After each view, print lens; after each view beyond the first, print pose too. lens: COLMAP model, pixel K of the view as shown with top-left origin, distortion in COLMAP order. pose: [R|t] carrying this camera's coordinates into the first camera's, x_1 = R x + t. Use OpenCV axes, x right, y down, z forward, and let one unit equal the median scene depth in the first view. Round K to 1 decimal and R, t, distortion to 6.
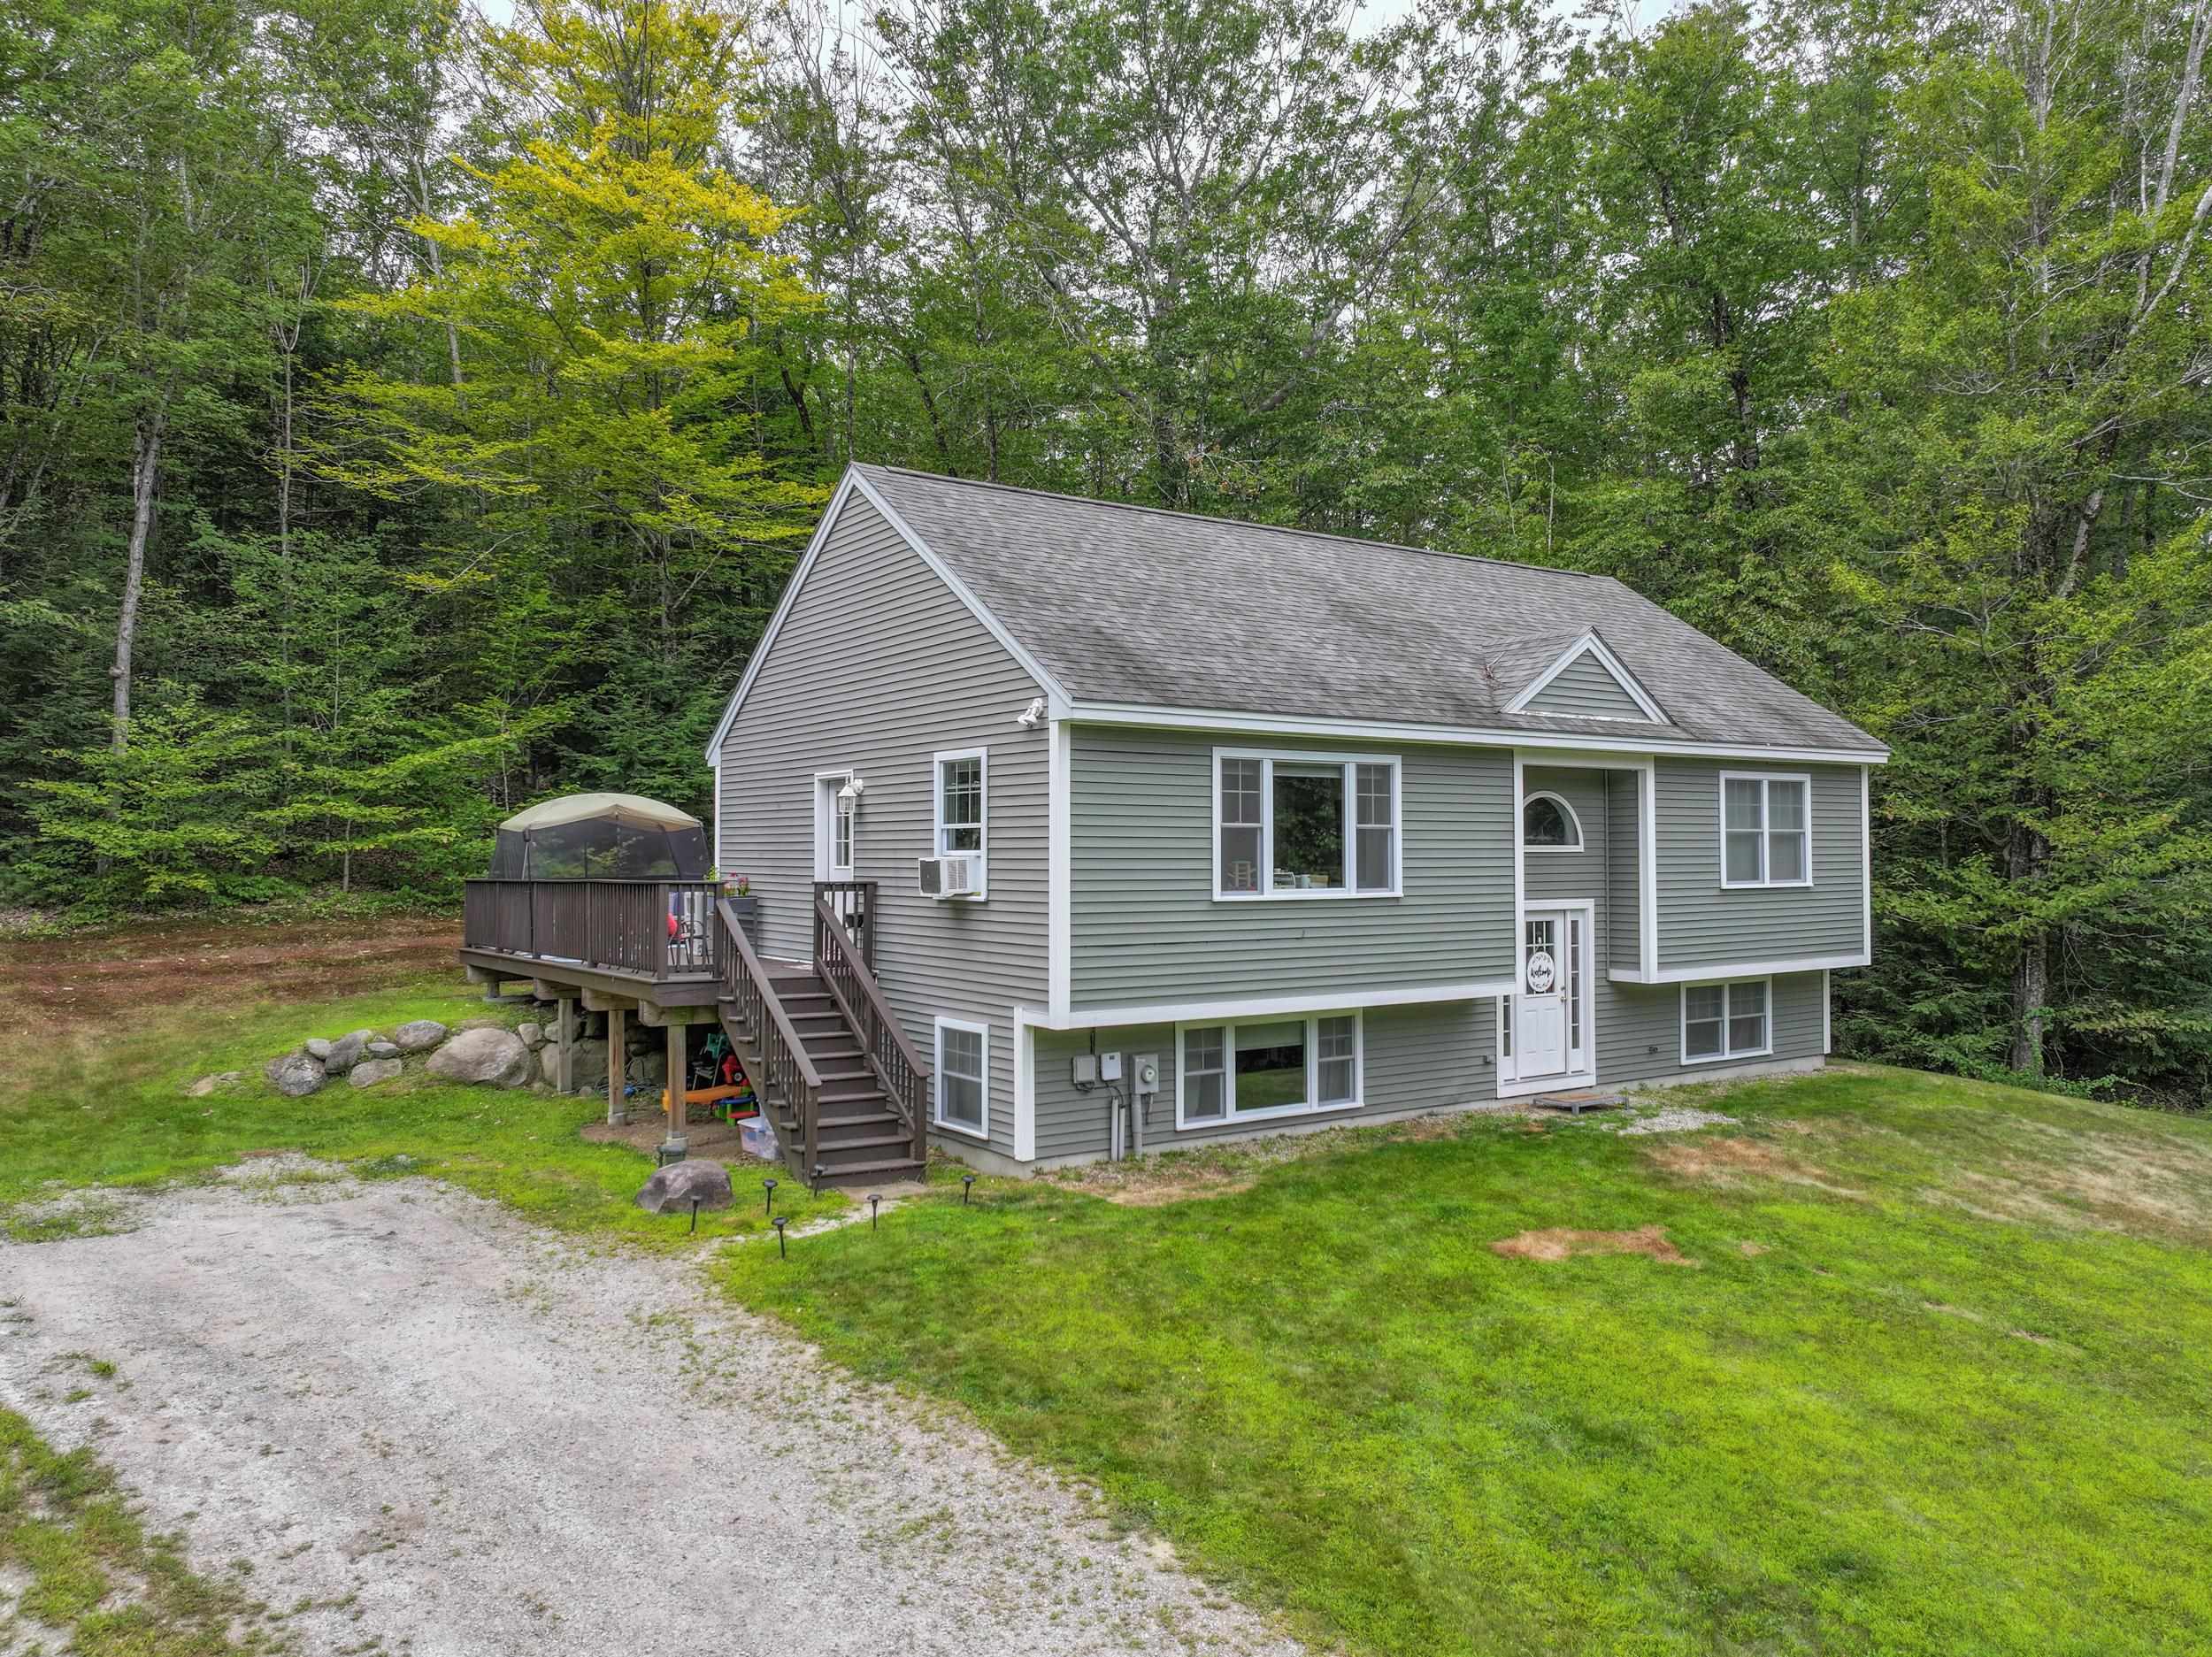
lens RADIAL K [[1570.7, 0, 1097.4], [0, 1570.7, 809.1], [0, 0, 1]] dist [0.005354, 0.008998]
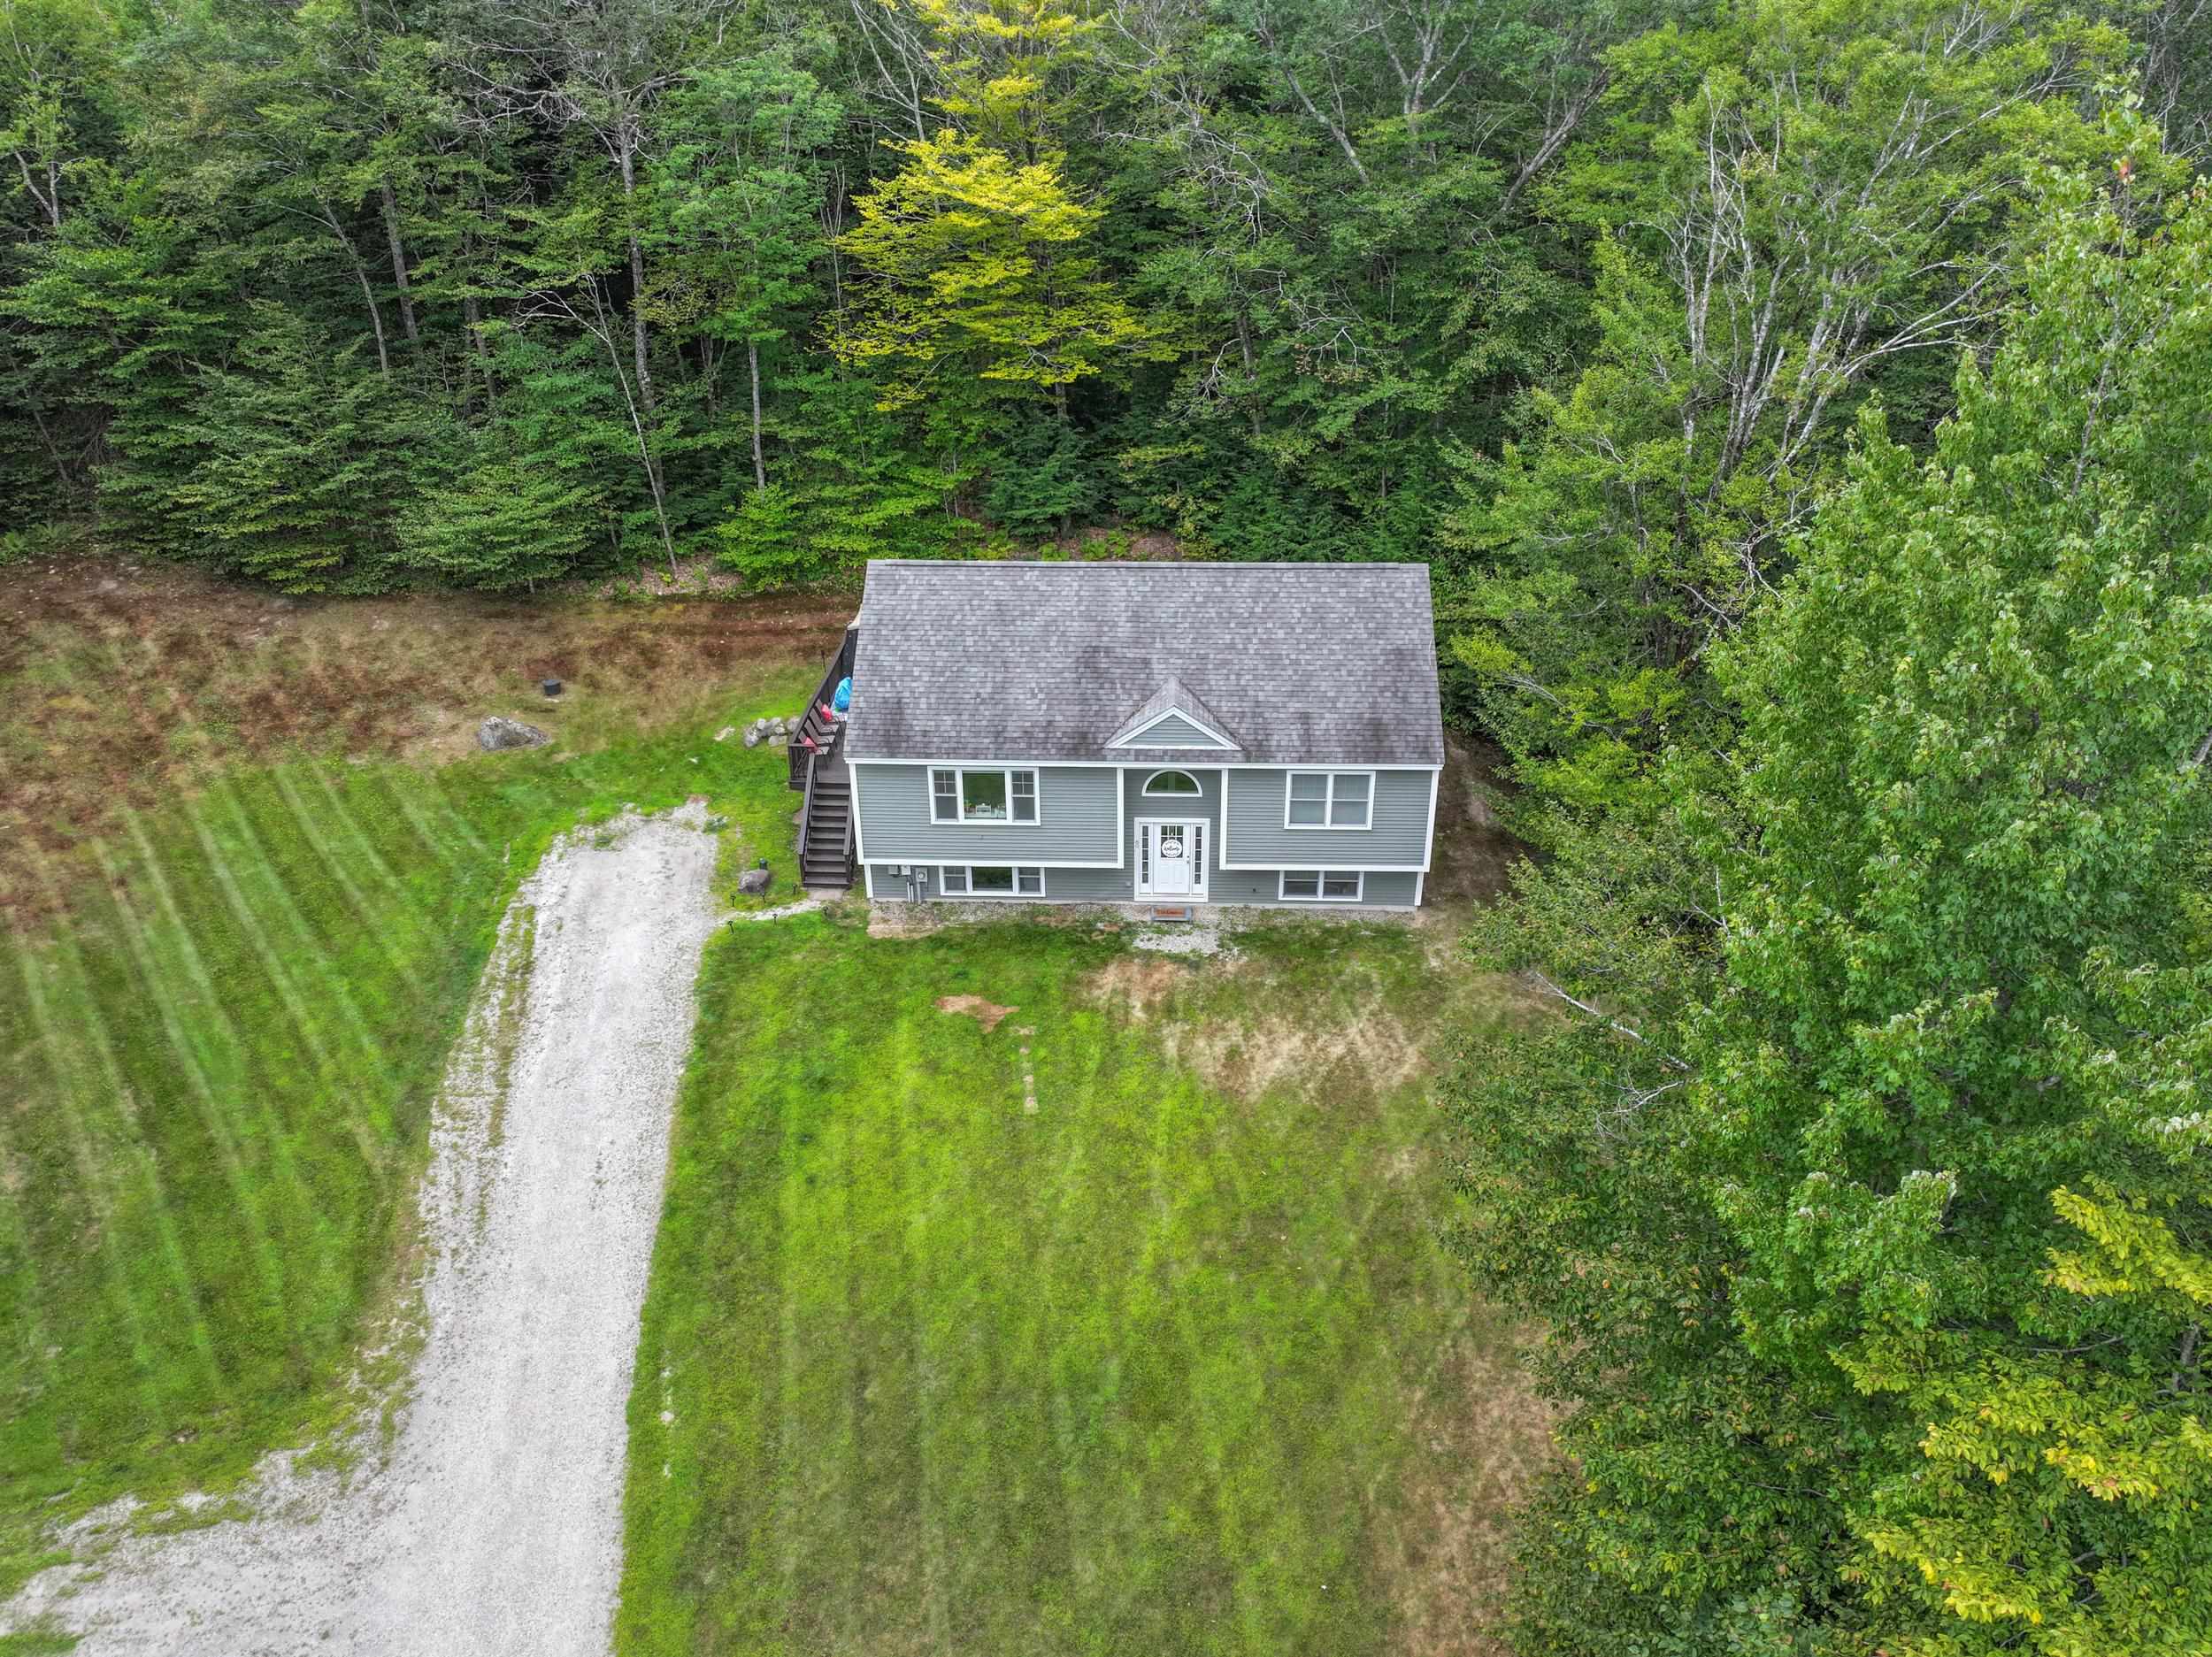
lens RADIAL K [[1570.7, 0, 1092.3], [0, 1570.7, 795.8], [0, 0, 1]] dist [0.005354, 0.008998]
pose [[0.796413, 0.270607, -0.540832, 1.235679], [0.028638, 0.876422, 0.480692, -0.892681], [0.604075, -0.398317, 0.690244, -0.387409]]
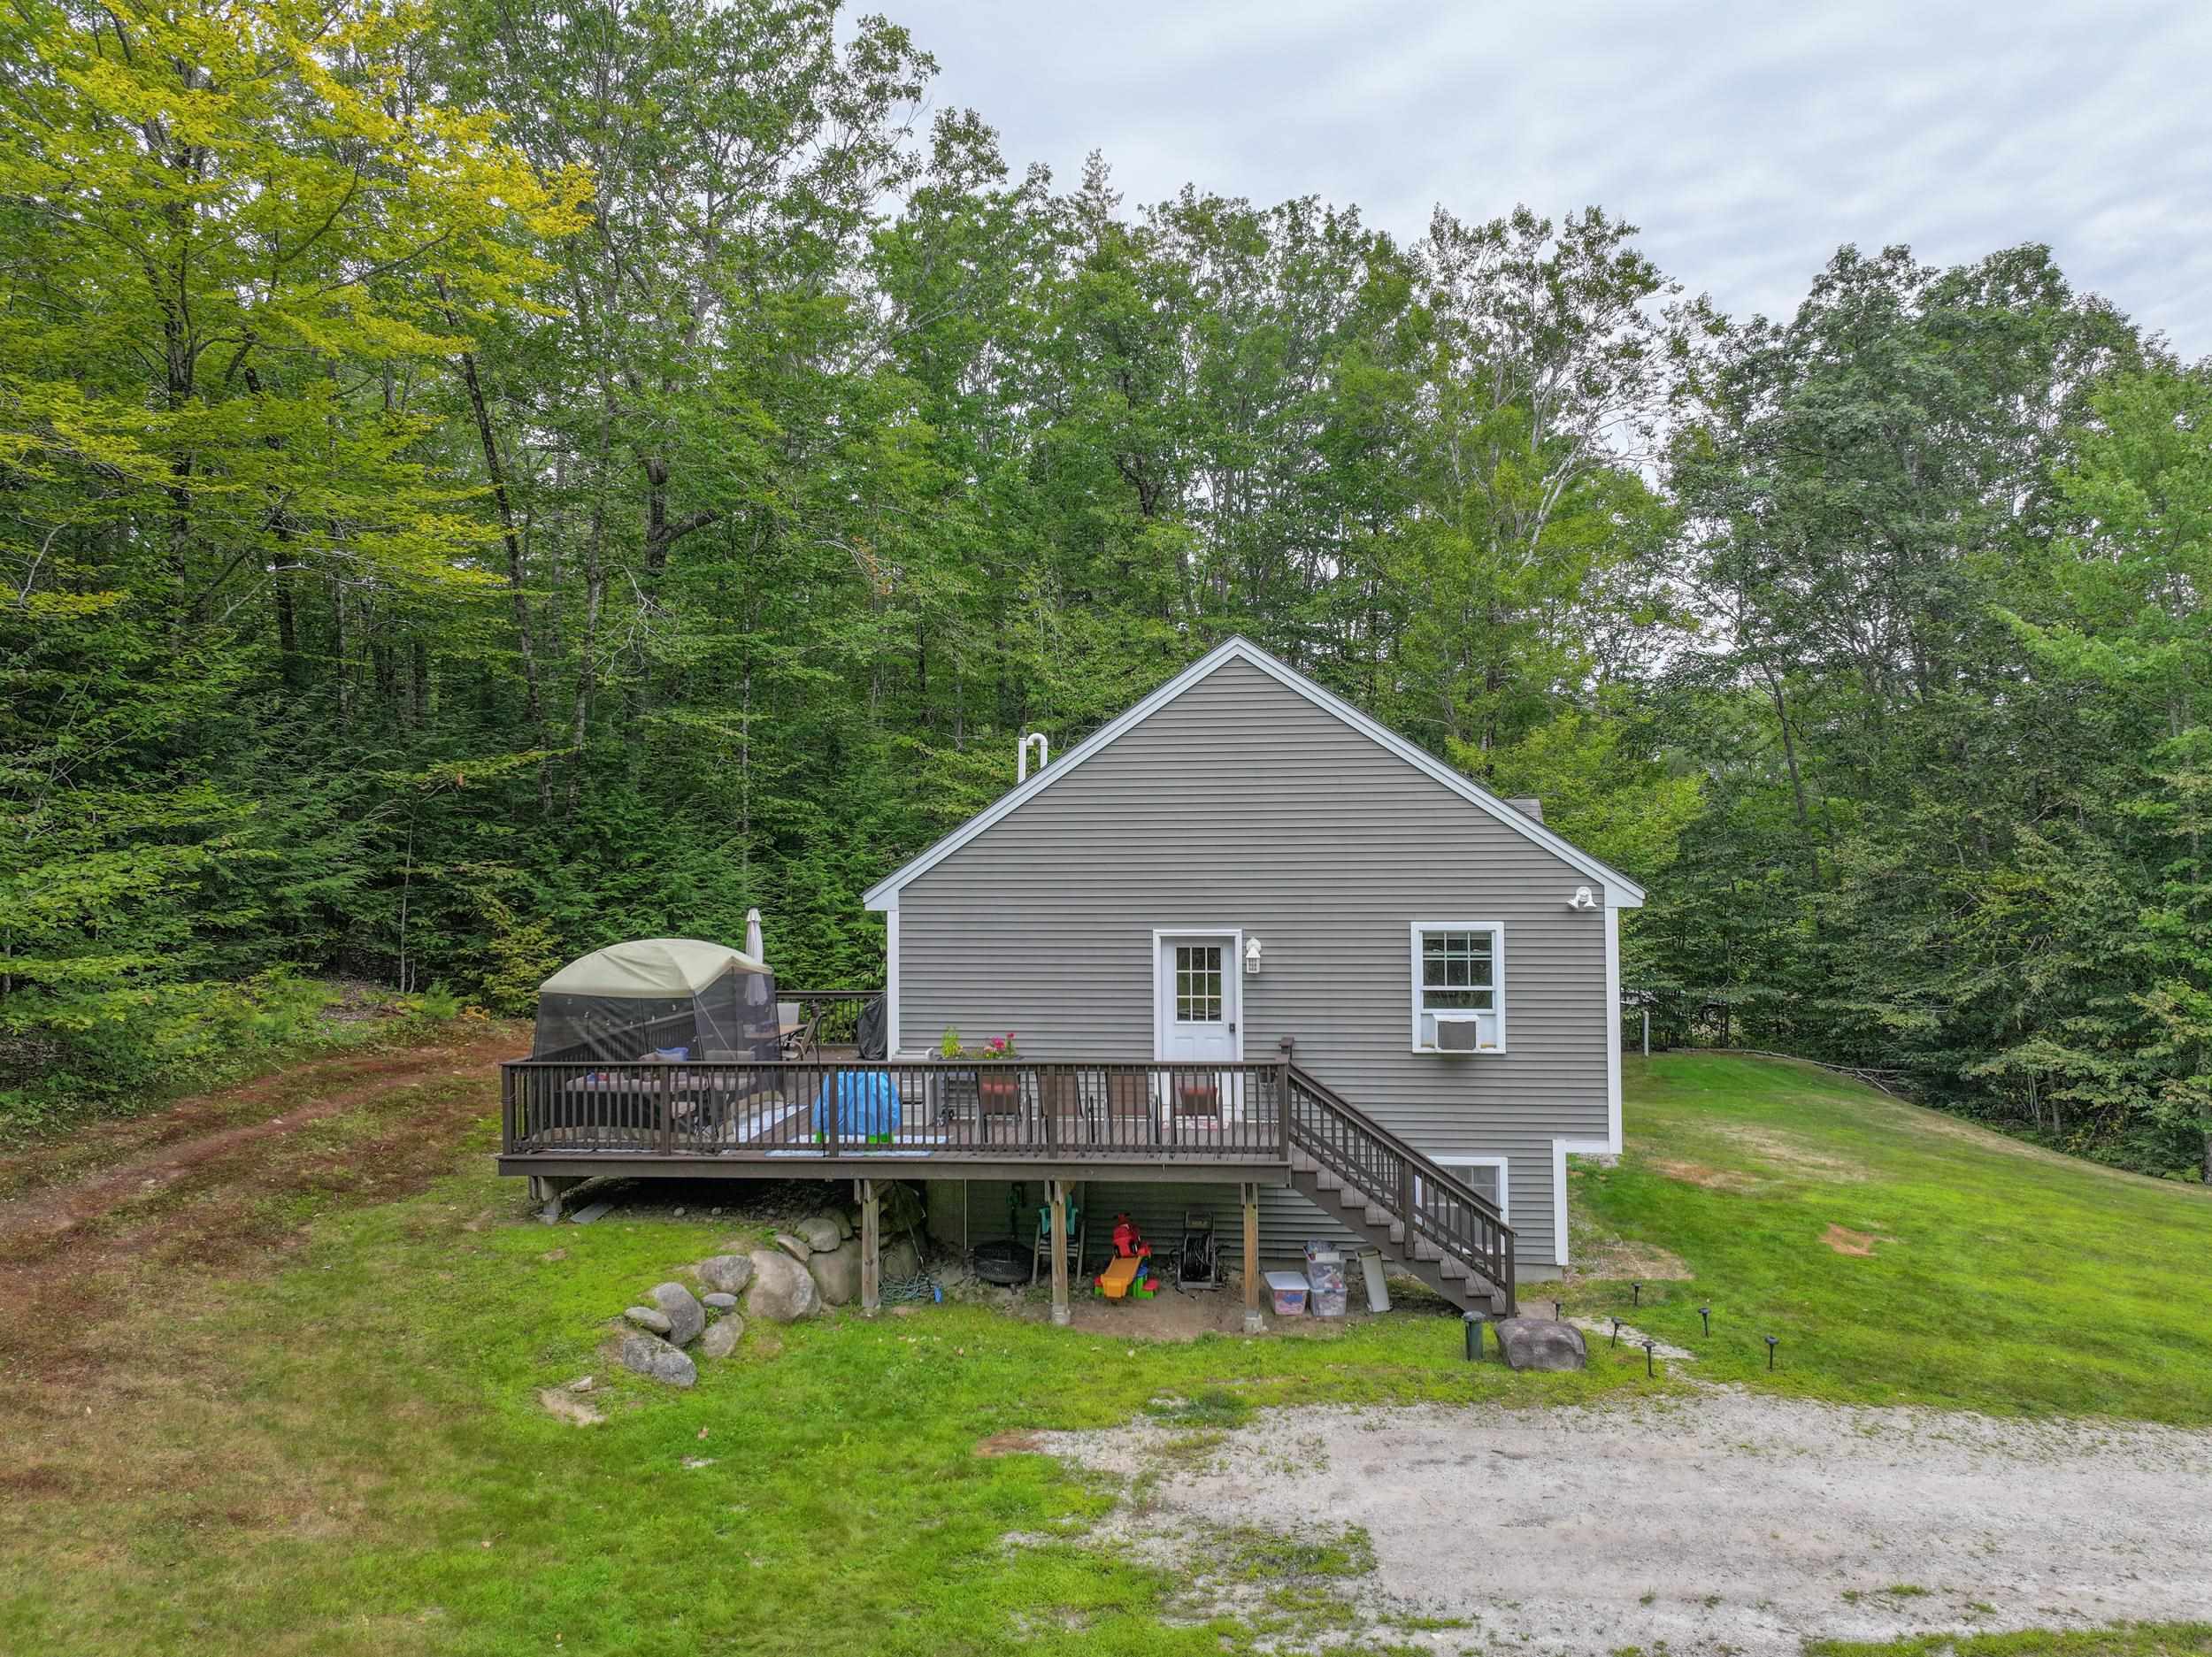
lens RADIAL K [[1570.7, 0, 1109.9], [0, 1570.7, 841.9], [0, 0, 1]] dist [0.005354, 0.008998]
pose [[0.665742, 0.006694, 0.746152, -0.915241], [-0.013060, 0.999911, 0.002682, -0.079084], [-0.746067, -0.011530, 0.665771, 0.350116]]
